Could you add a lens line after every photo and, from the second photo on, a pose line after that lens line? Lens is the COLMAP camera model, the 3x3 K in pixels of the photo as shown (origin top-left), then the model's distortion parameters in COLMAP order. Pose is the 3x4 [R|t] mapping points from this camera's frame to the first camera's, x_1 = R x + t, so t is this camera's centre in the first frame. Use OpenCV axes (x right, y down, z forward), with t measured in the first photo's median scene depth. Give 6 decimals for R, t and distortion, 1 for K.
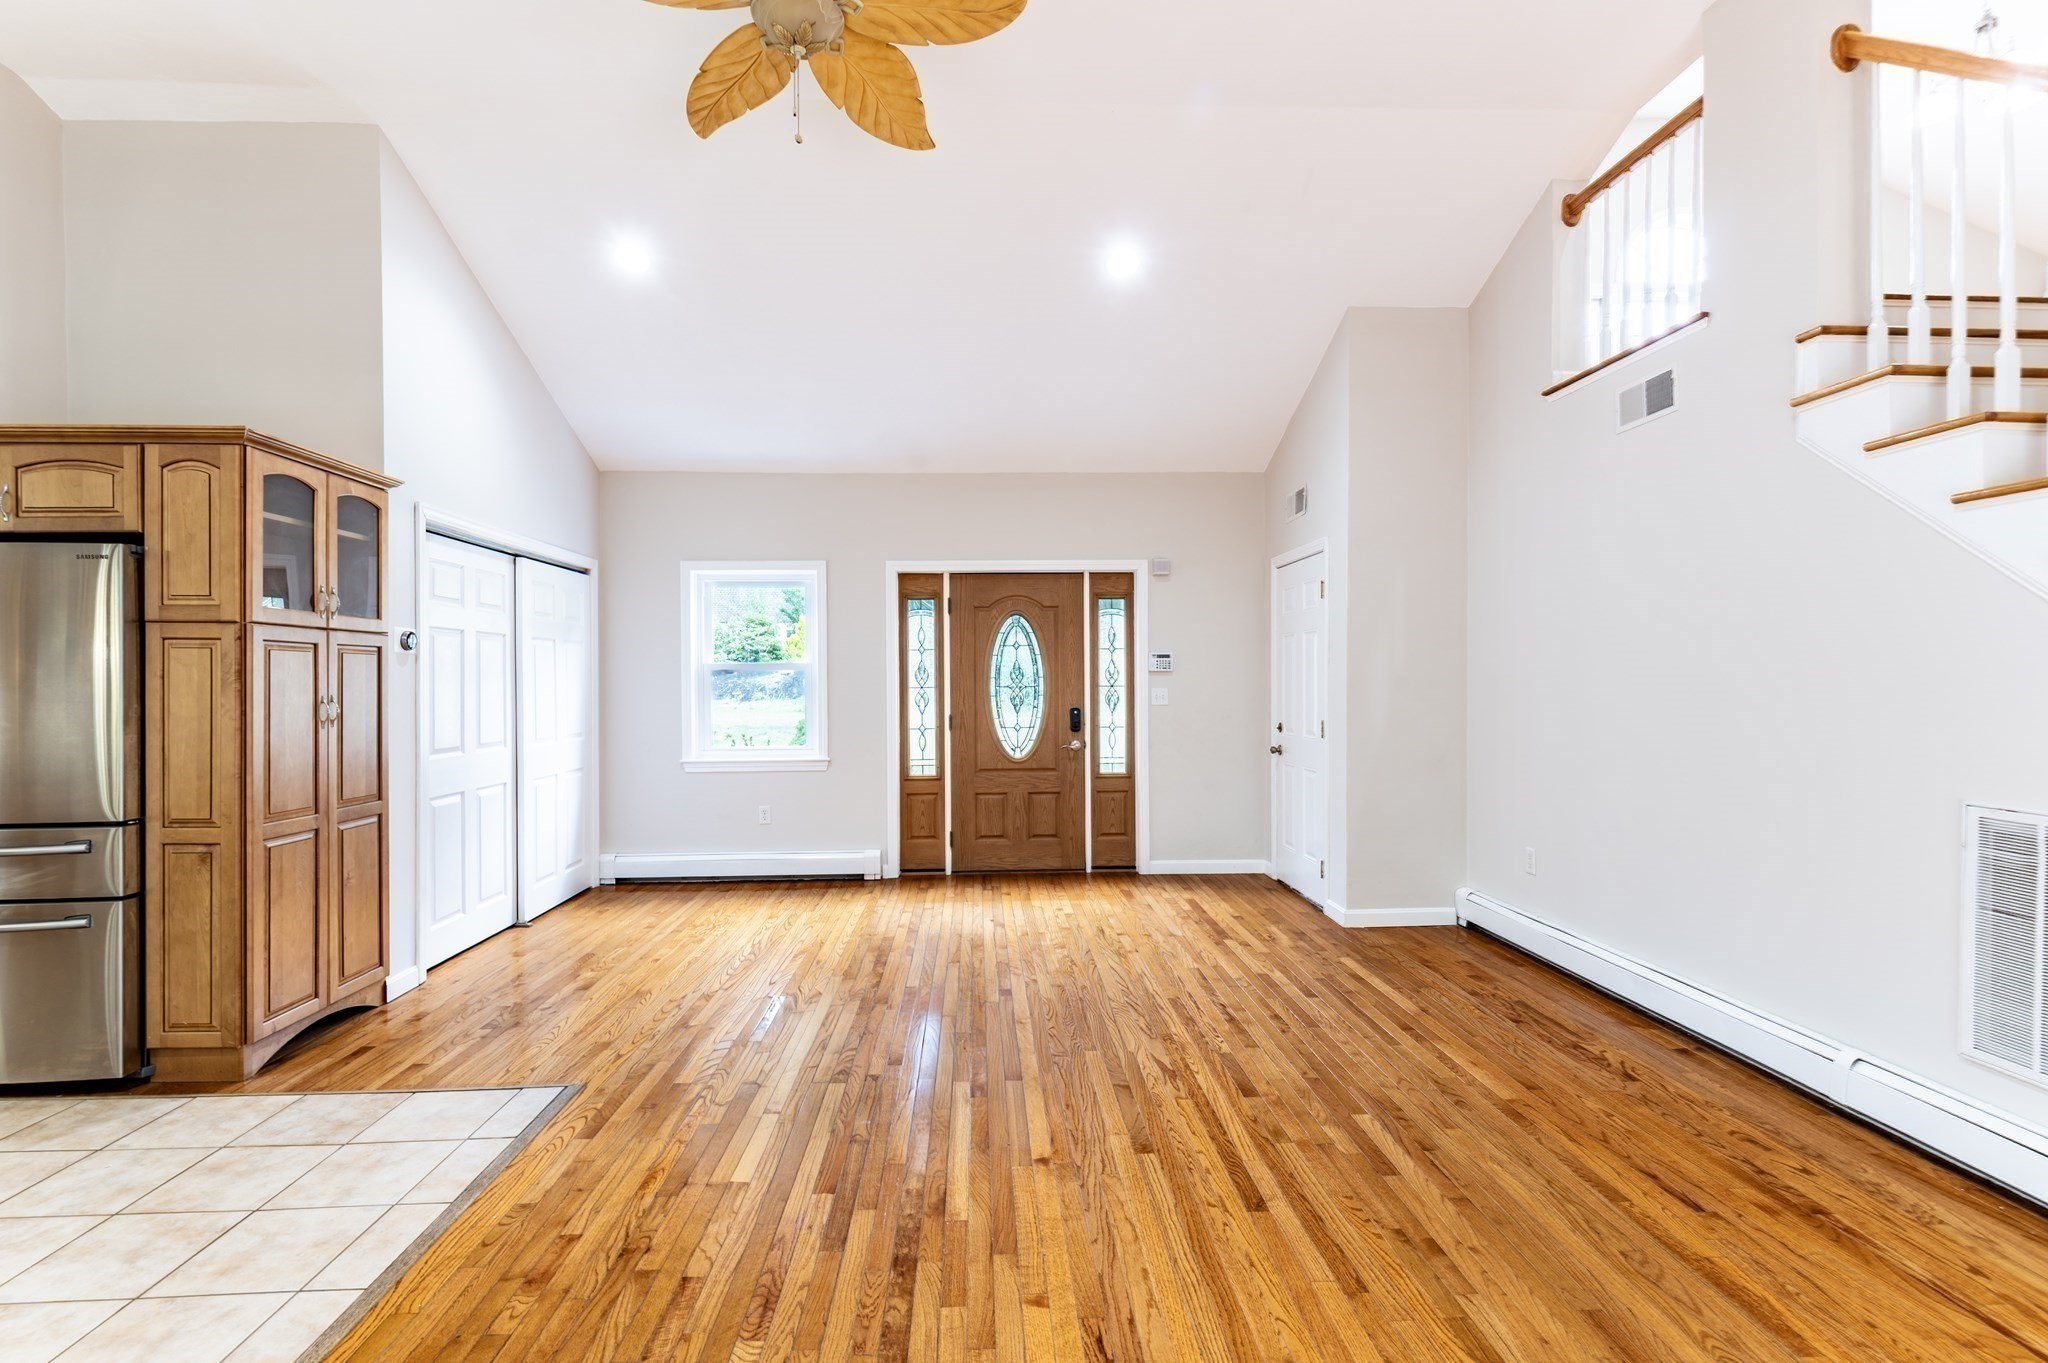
lens RADIAL K [[946.5, 0, 983.5], [0, 946.5, 686.6], [0, 0, 1]] dist [0.023063, -0.015174]
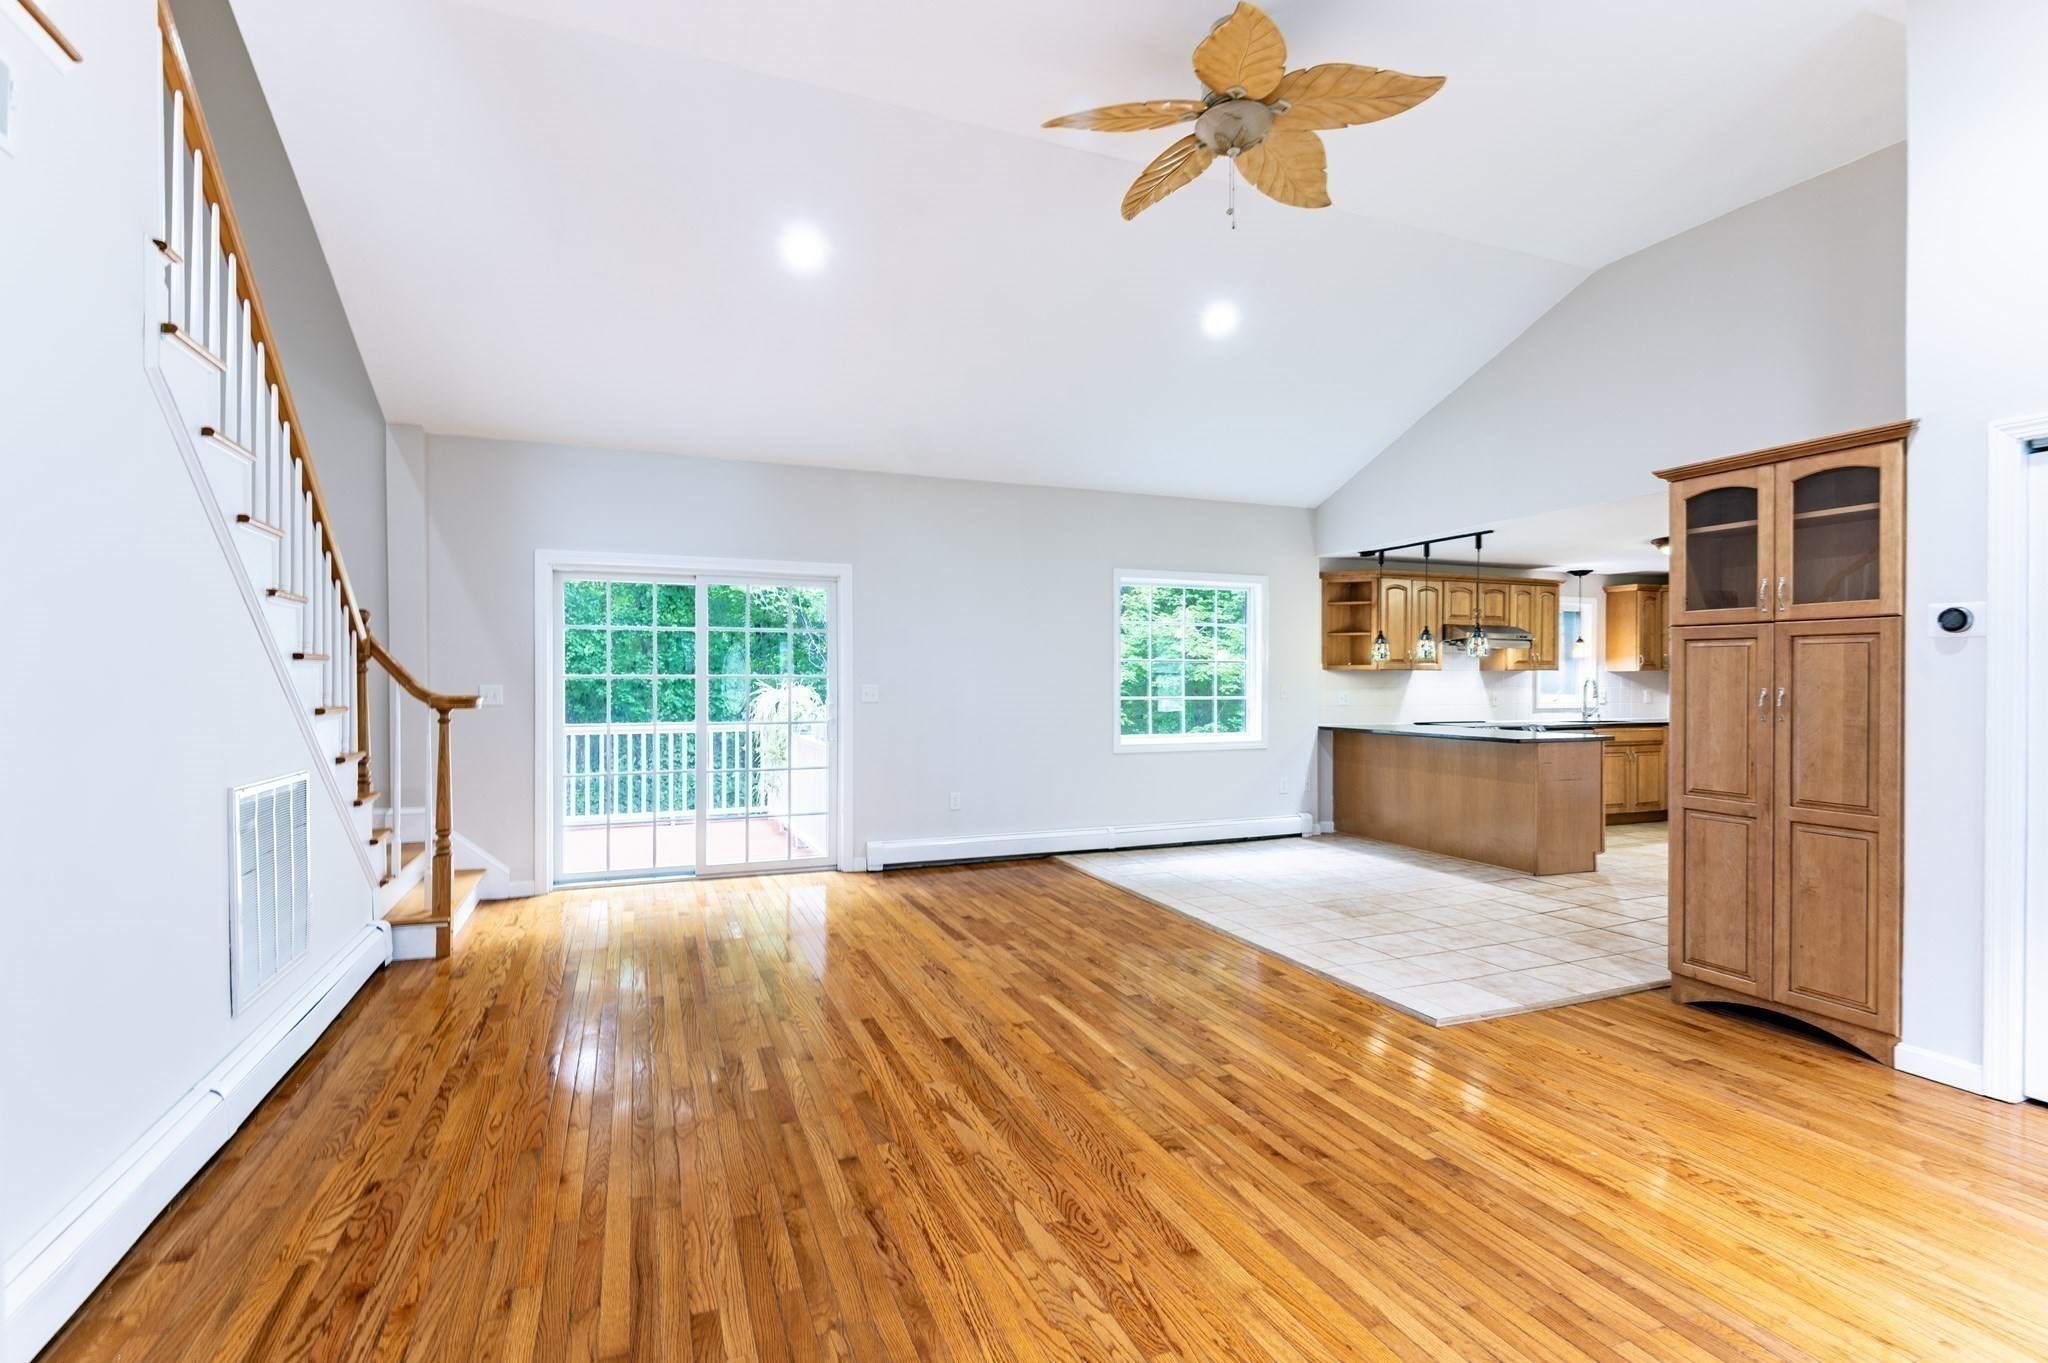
lens RADIAL K [[962.2, 0, 1016.3], [0, 962.2, 684.1], [0, 0, 1]] dist [0.021423, -0.015588]
pose [[-0.932105, 0.004627, -0.362160, 0.335575], [0.000217, 0.999925, 0.012215, -0.005537], [0.362189, 0.011307, -0.932036, 1.359380]]
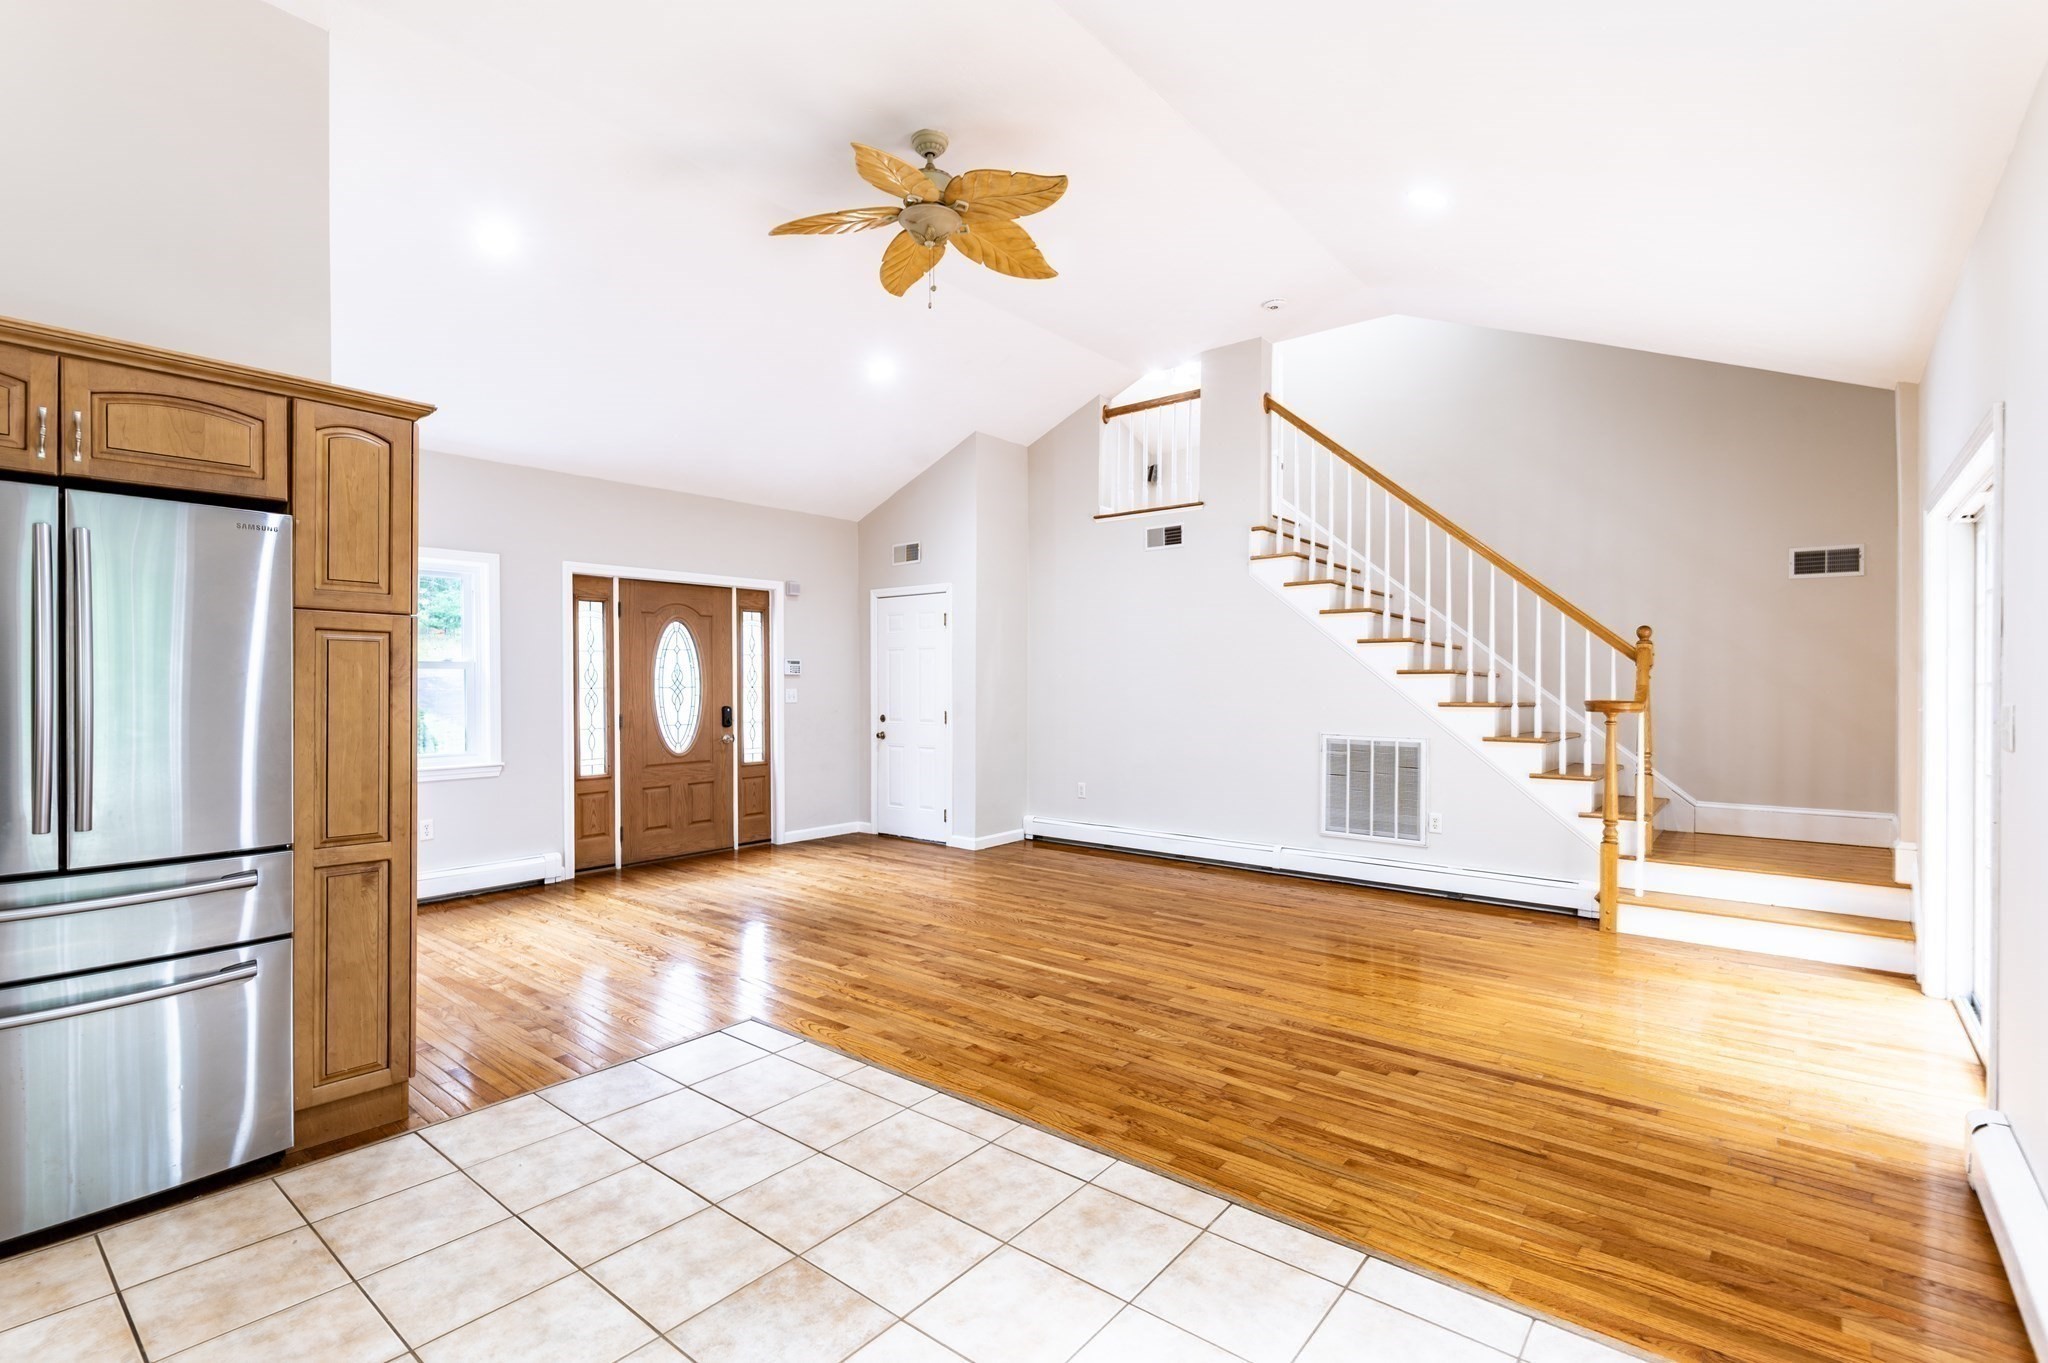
lens RADIAL K [[962.2, 0, 1016.3], [0, 962.2, 684.1], [0, 0, 1]] dist [0.021423, -0.015588]
pose [[0.657307, 0.003559, 0.753614, -0.802147], [0.000549, 0.999986, -0.005201, 0.003188], [-0.753622, 0.003832, 0.657296, -0.035412]]
